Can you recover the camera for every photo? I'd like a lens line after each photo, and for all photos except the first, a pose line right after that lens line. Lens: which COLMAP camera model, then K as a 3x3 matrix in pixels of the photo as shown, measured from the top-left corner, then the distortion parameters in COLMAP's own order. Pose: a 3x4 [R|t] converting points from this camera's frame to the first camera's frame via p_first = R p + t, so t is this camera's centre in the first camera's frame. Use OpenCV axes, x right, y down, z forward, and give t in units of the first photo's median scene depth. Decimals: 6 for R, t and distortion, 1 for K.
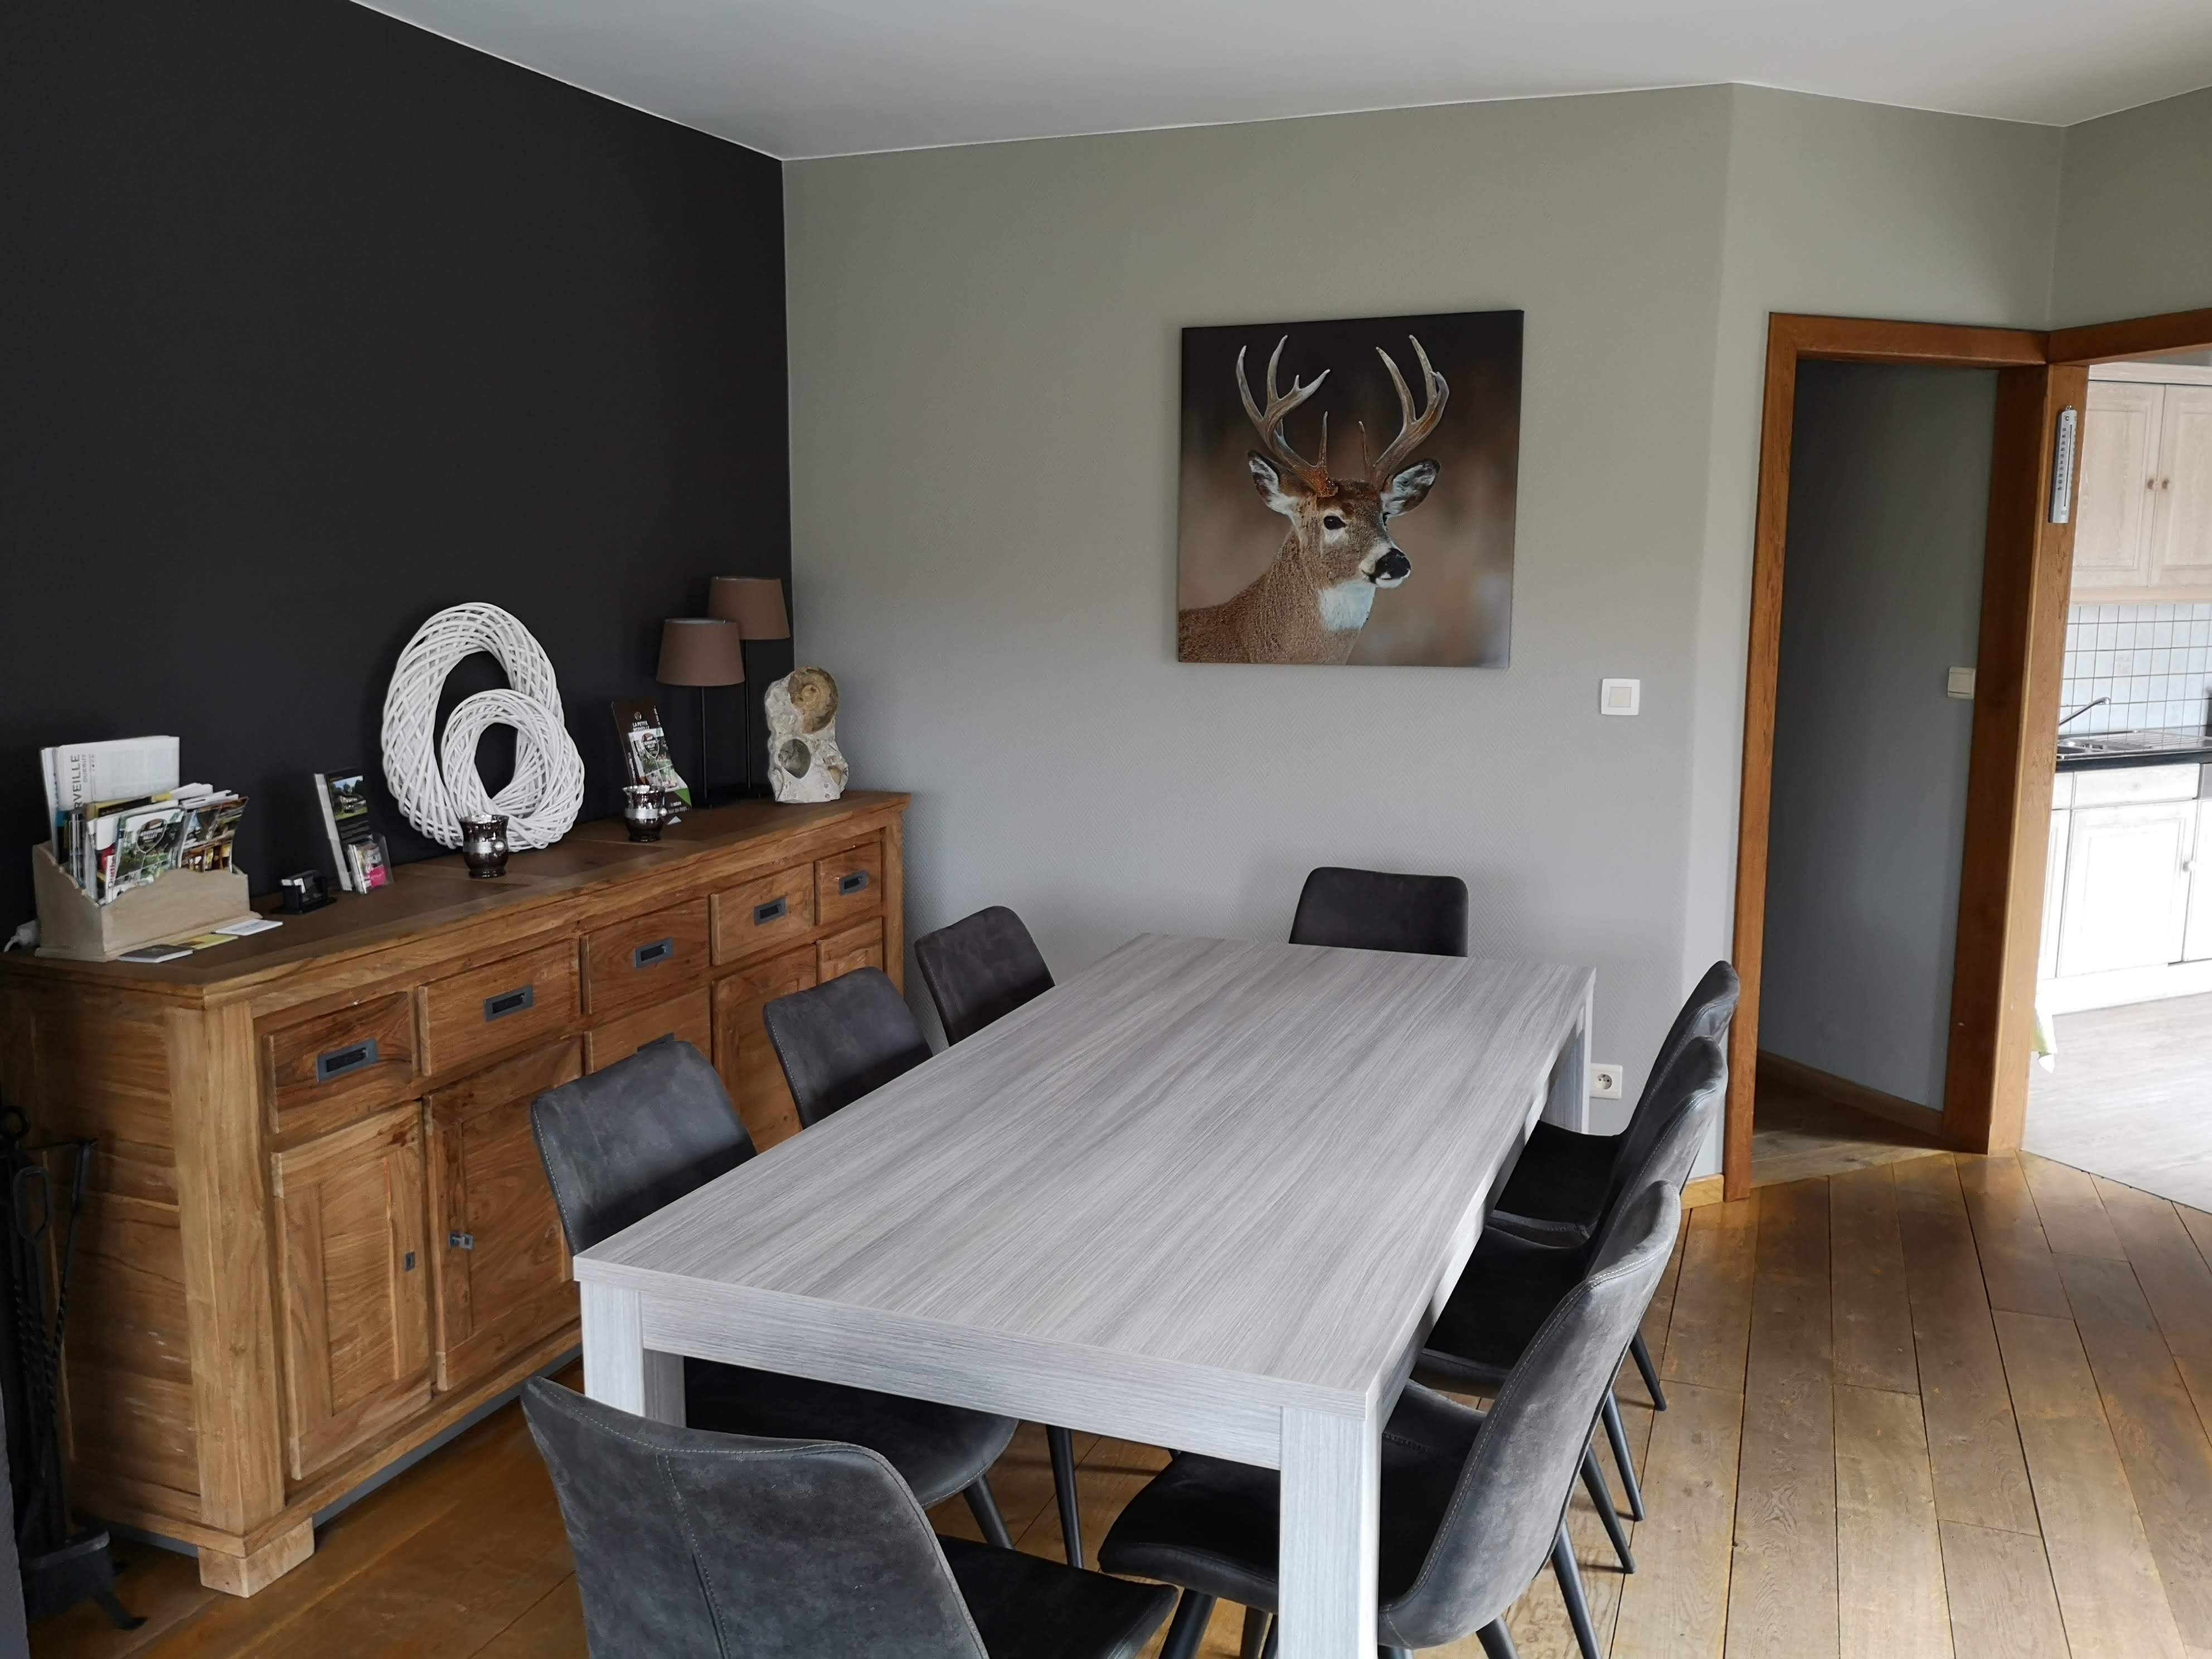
lens RADIAL K [[1782.9, 0, 1117.3], [0, 1782.9, 829.1], [0, 0, 1]] dist [0.023658, -0.011293]
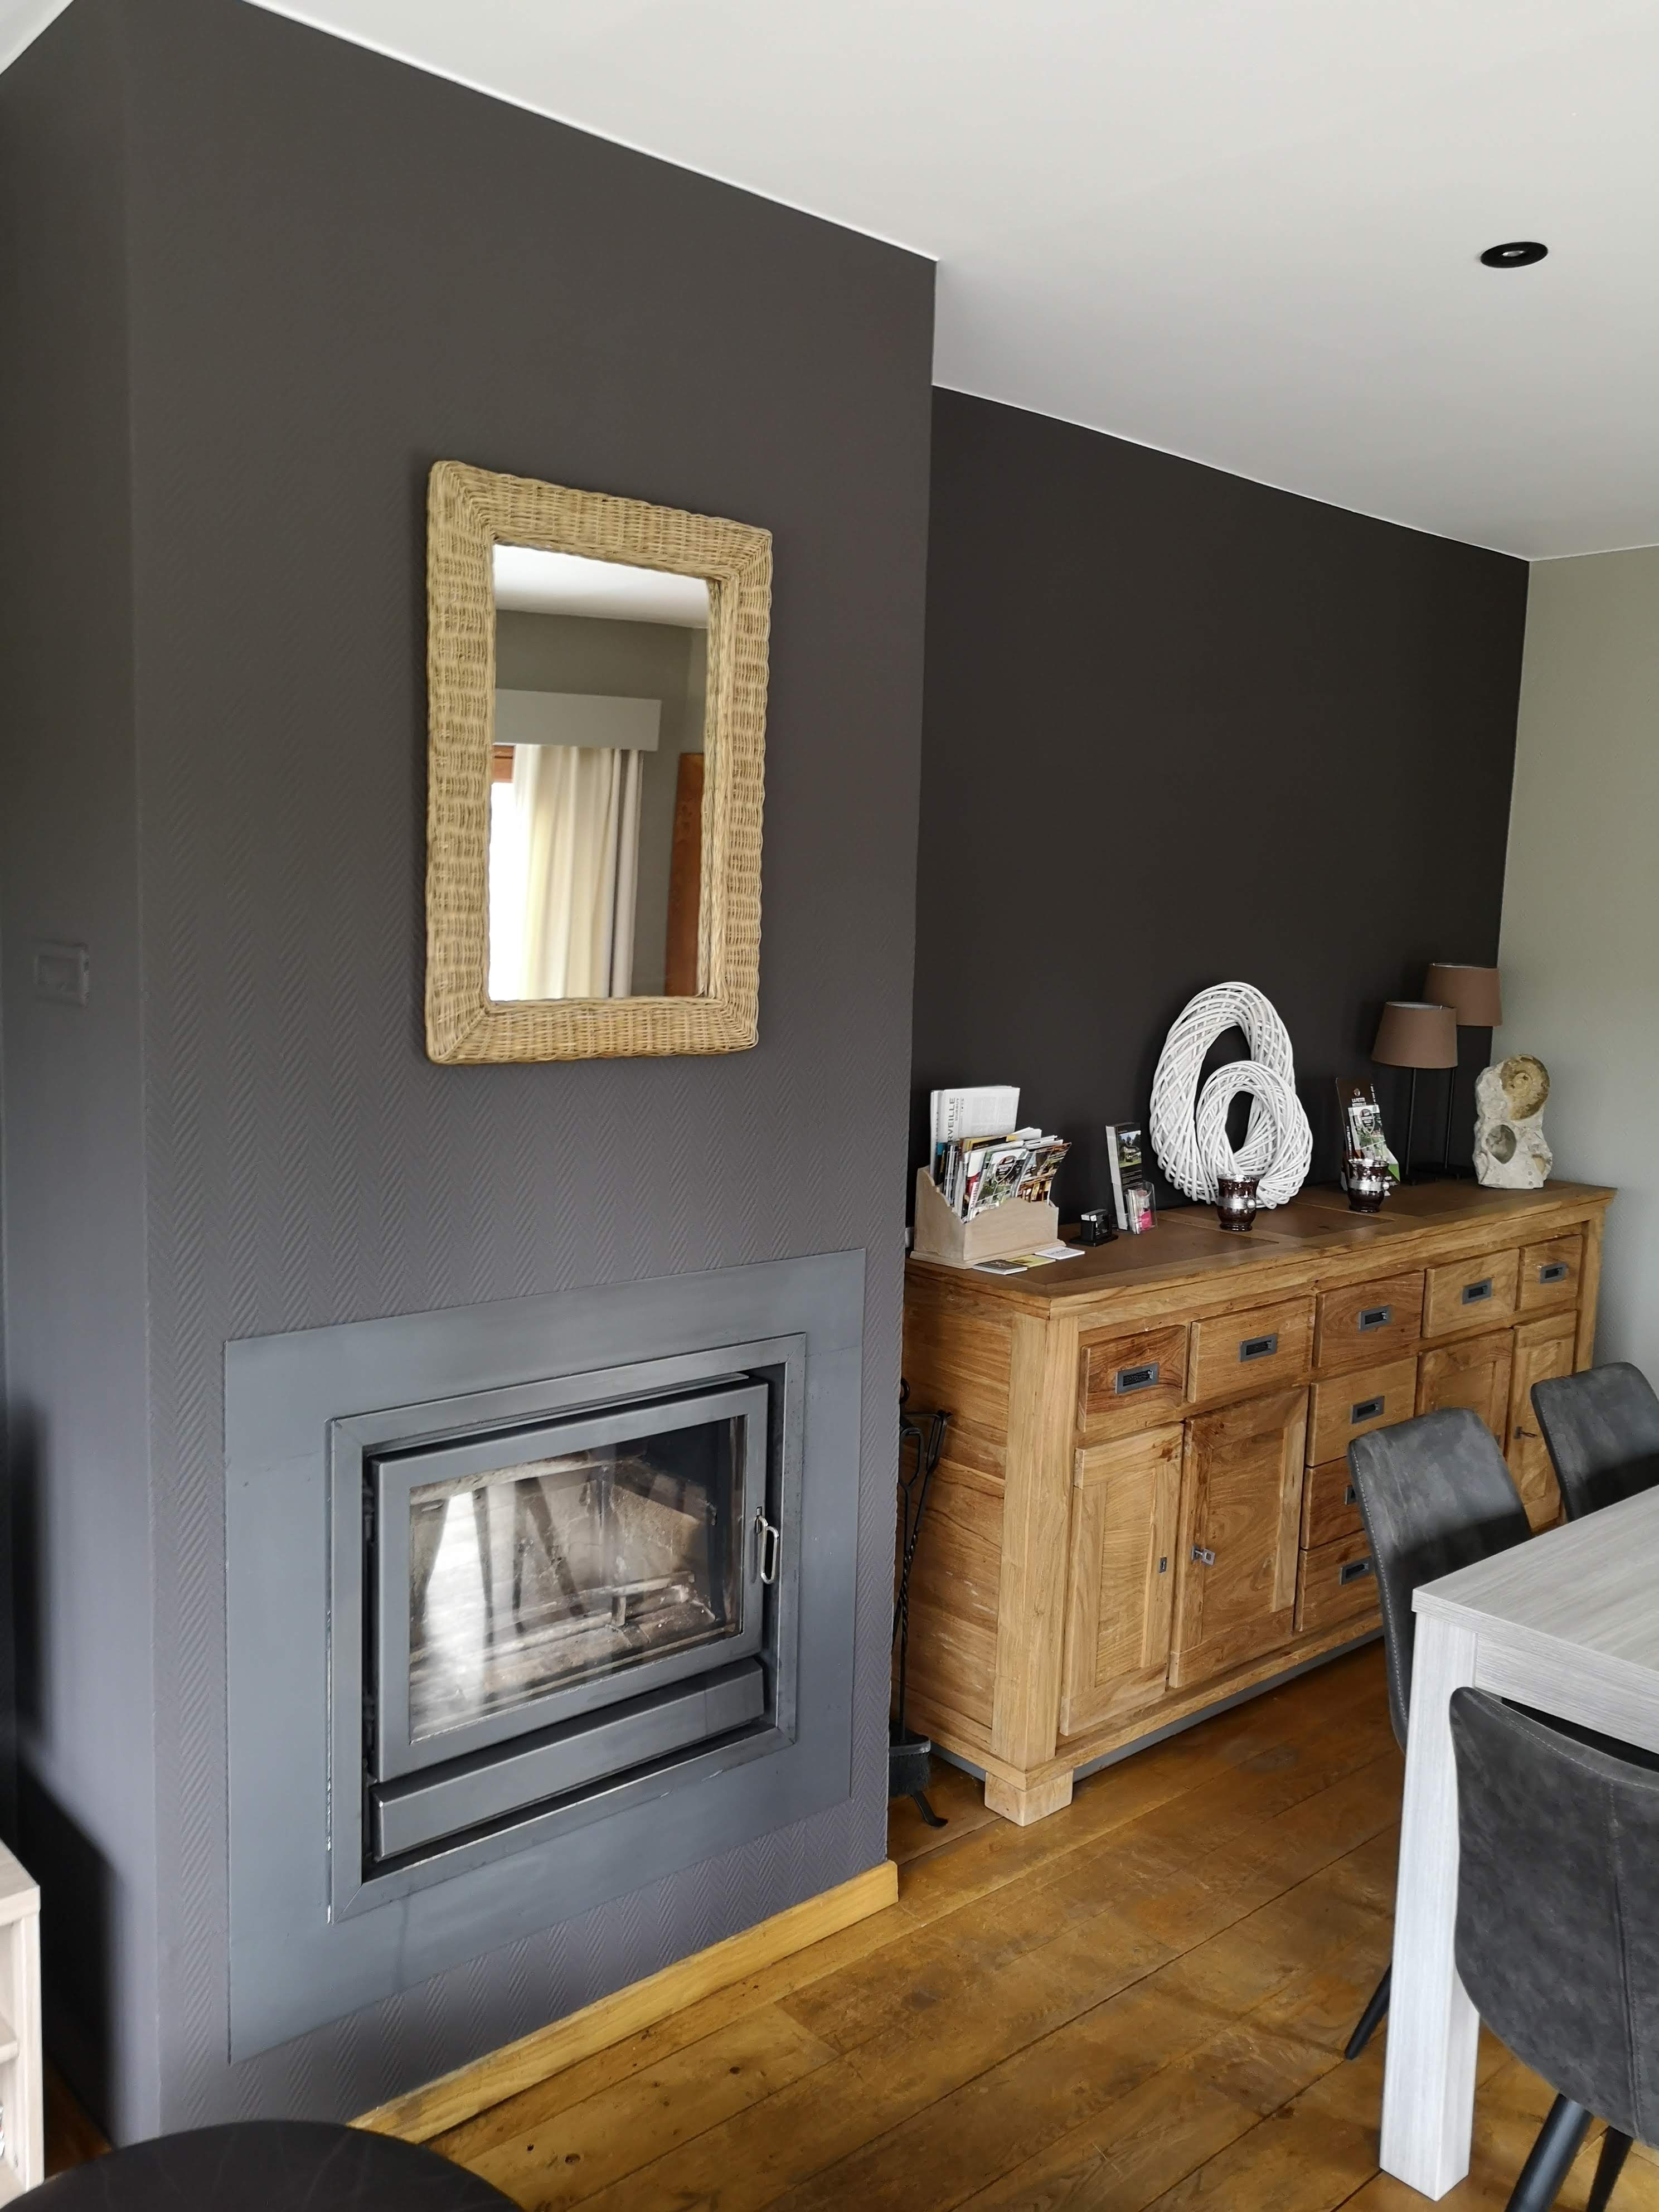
lens RADIAL K [[1782.9, 0, 823.0], [0, 1782.9, 1098.9], [0, 0, 1]] dist [0.023658, -0.011293]
pose [[0.892890, 0.076119, -0.443795, -0.111363], [-0.098603, 0.994739, -0.027768, 0.002115], [0.439347, 0.068554, 0.895698, -0.123456]]
